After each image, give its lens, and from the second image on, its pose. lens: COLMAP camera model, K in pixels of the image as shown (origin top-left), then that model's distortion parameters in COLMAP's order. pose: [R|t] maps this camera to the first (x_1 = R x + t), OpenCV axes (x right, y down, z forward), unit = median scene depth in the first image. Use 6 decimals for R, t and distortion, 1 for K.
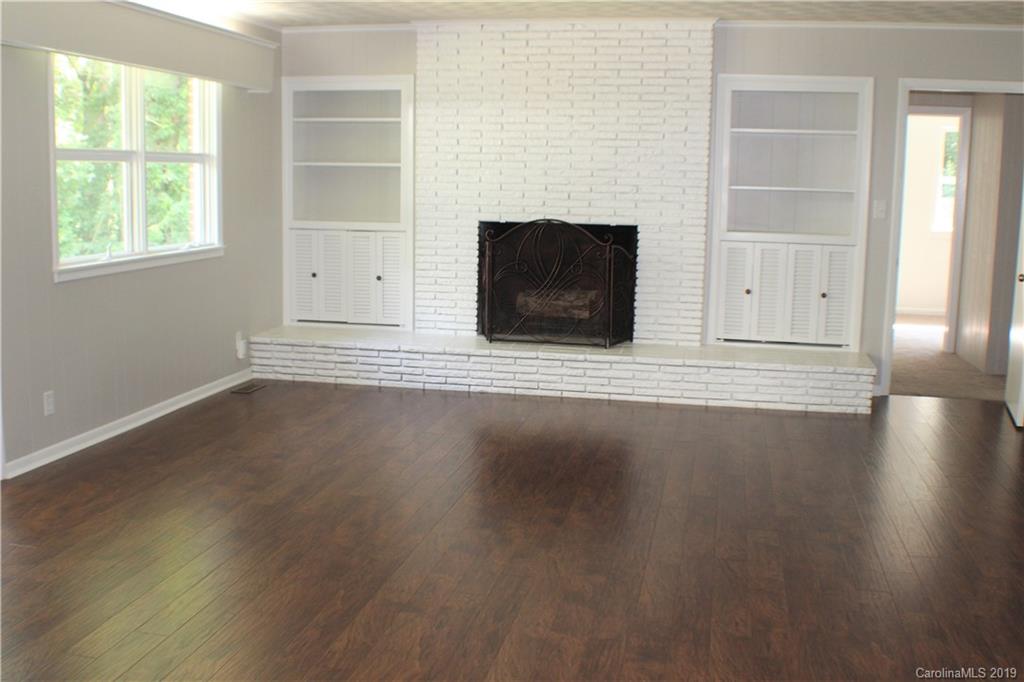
lens RADIAL K [[1060.3, 0, 505.3], [0, 1060.3, 333.5], [0, 0, 1]] dist [-0.131202, 0.000000]
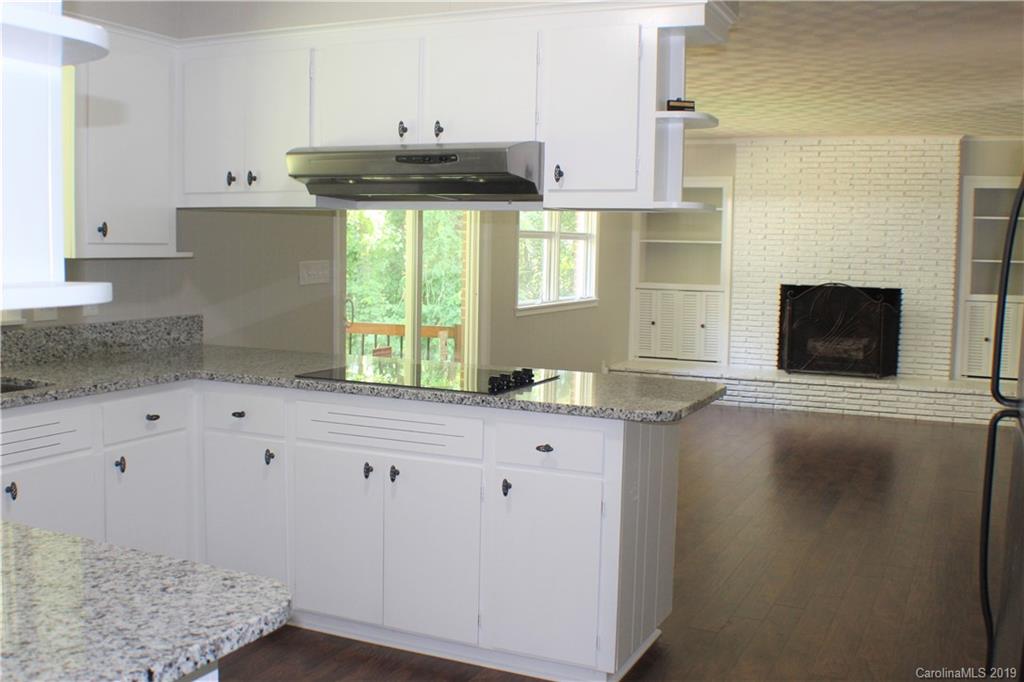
lens RADIAL K [[1060.3, 0, 513.7], [0, 1060.3, 337.5], [0, 0, 1]] dist [-0.131202, 0.000000]
pose [[0.976399, 0.019034, -0.215132, -0.070167], [-0.032802, 0.997622, -0.060611, 0.055648], [0.213467, 0.066237, 0.974702, -0.387636]]
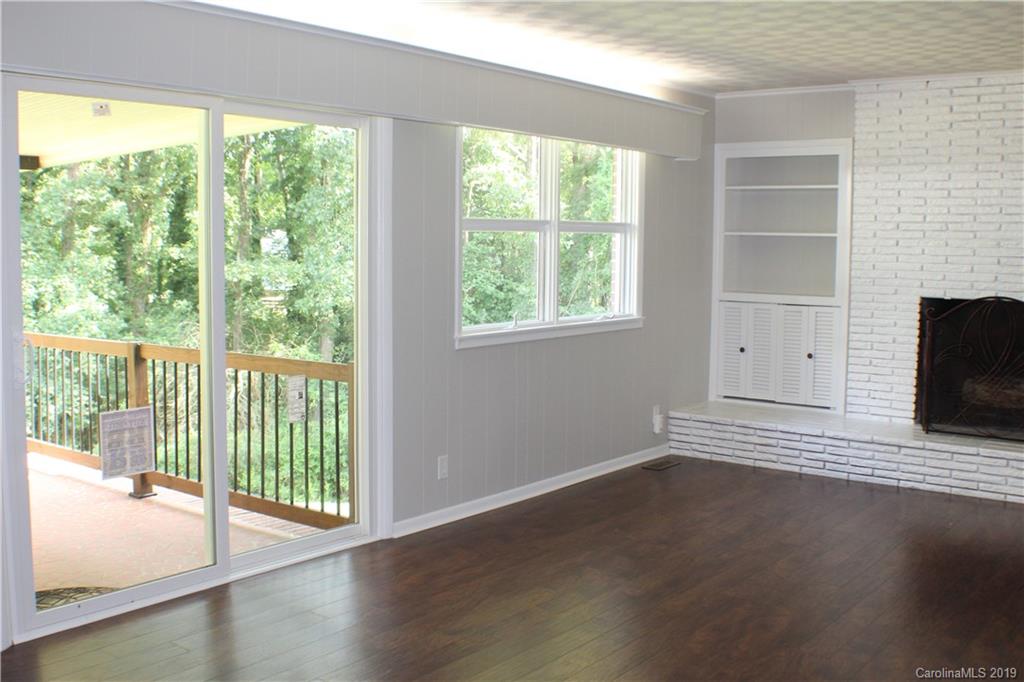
lens RADIAL K [[1060.3, 0, 503.0], [0, 1060.3, 344.2], [0, 0, 1]] dist [-0.131202, 0.000000]
pose [[0.896924, 0.033692, -0.440899, 0.048538], [-0.057464, 0.997519, -0.040672, -0.010499], [0.438435, 0.061816, 0.896635, 0.057596]]
